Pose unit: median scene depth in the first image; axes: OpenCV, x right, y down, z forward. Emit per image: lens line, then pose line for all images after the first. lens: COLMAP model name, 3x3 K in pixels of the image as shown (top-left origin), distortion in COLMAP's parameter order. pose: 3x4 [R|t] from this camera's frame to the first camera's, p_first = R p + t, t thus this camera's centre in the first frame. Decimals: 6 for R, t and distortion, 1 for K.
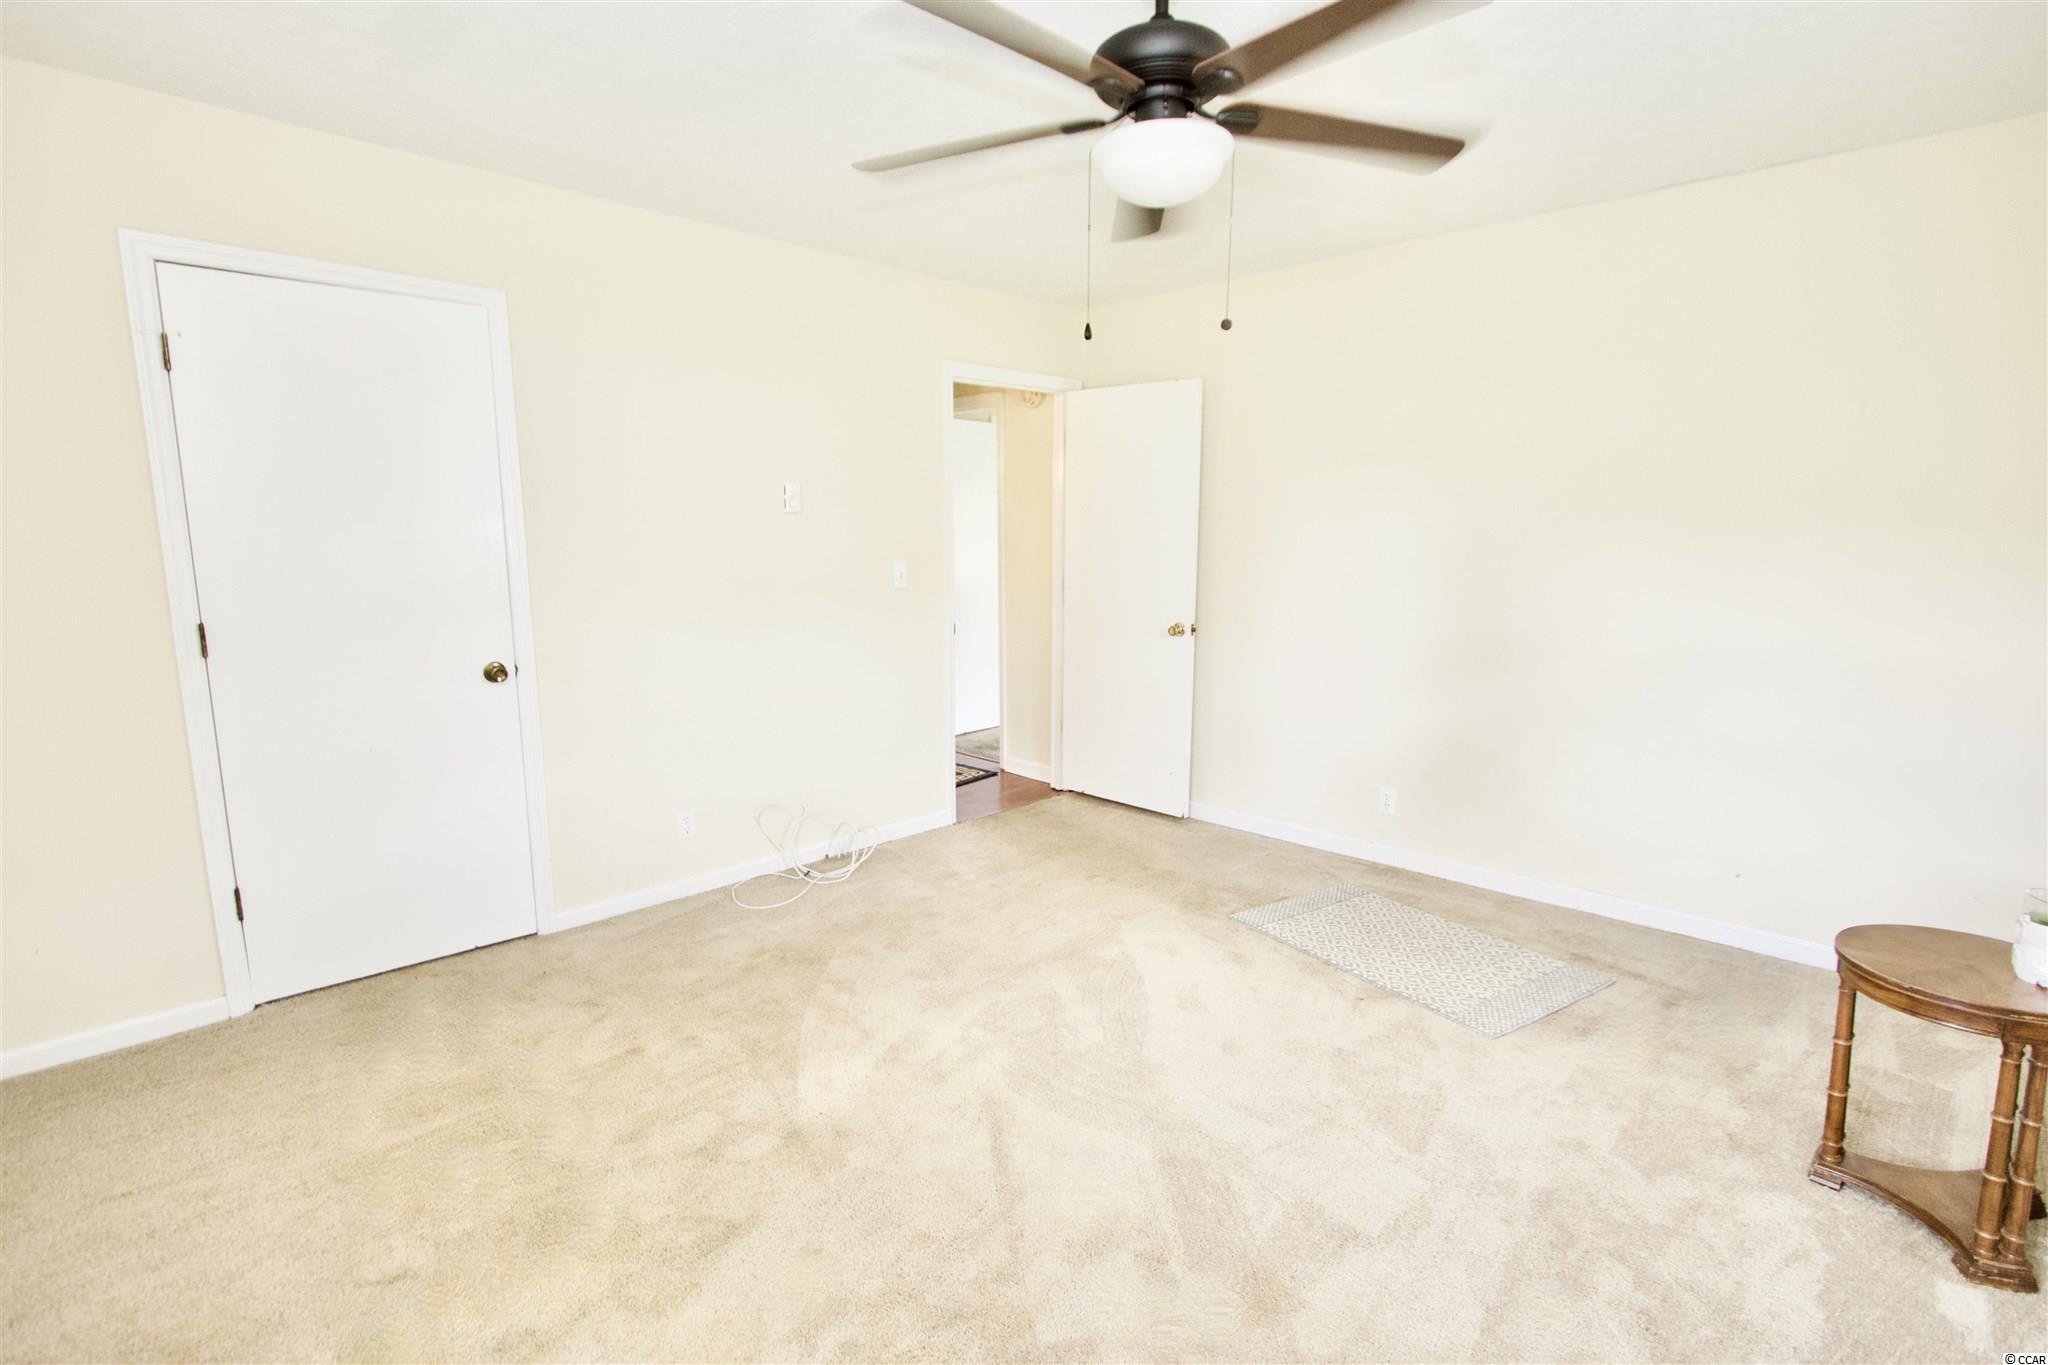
lens RADIAL K [[972.1, 0, 1026.1], [0, 972.1, 681.2], [0, 0, 1]] dist [-0.014261, -0.000017]
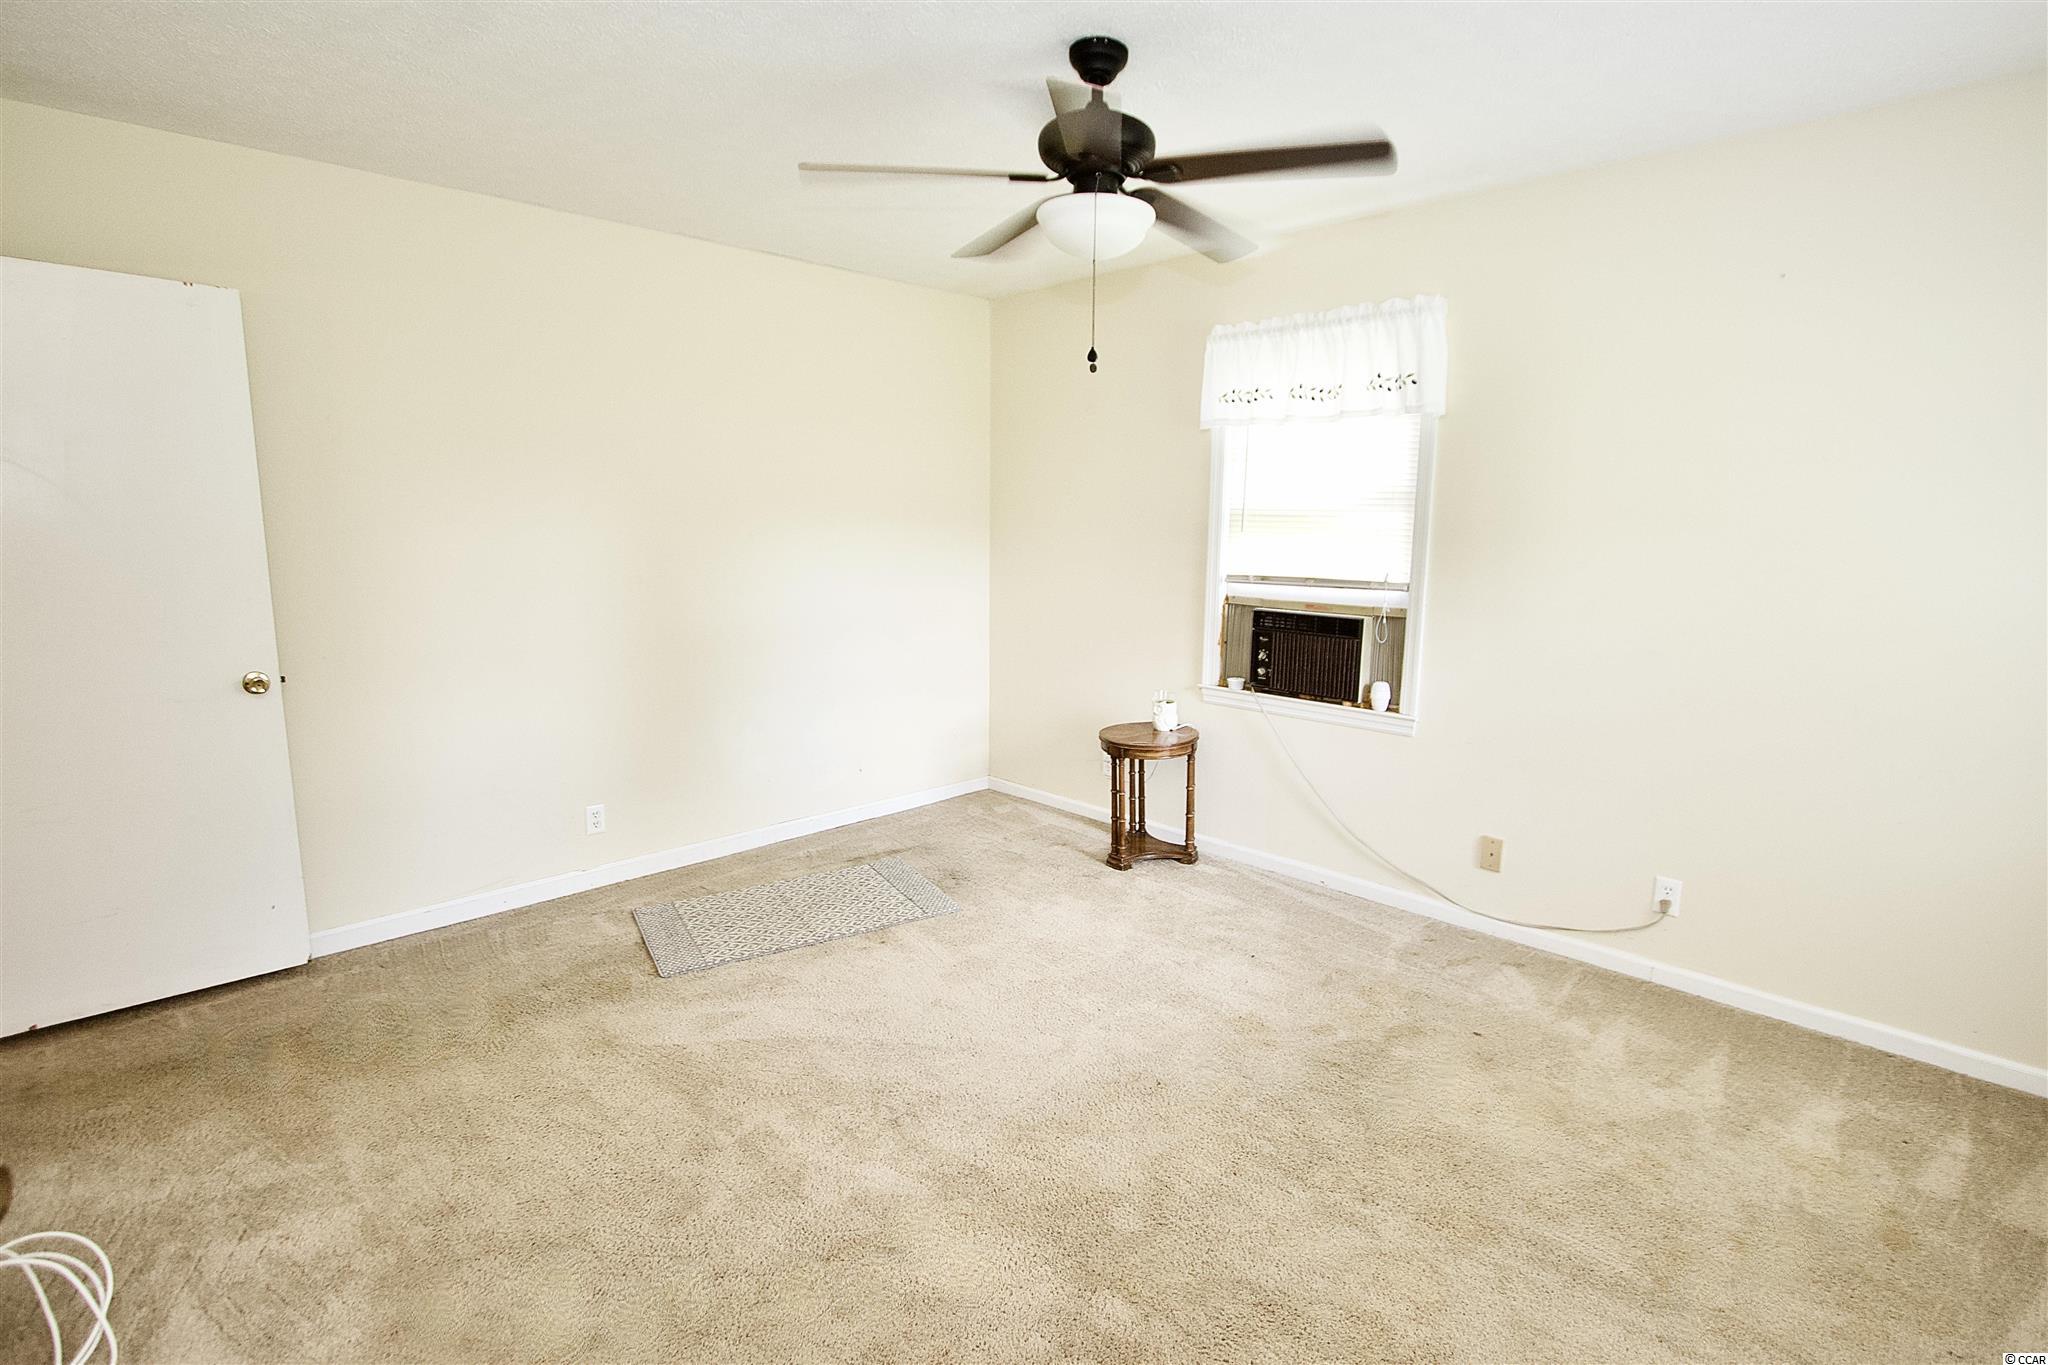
lens RADIAL K [[972.1, 0, 1026.1], [0, 972.1, 681.2], [0, 0, 1]] dist [-0.014261, -0.000017]
pose [[0.031929, -0.150243, 0.988133, -0.515704], [0.157265, 0.977078, 0.143480, -0.074764], [-0.987040, 0.150818, 0.054825, 0.523013]]
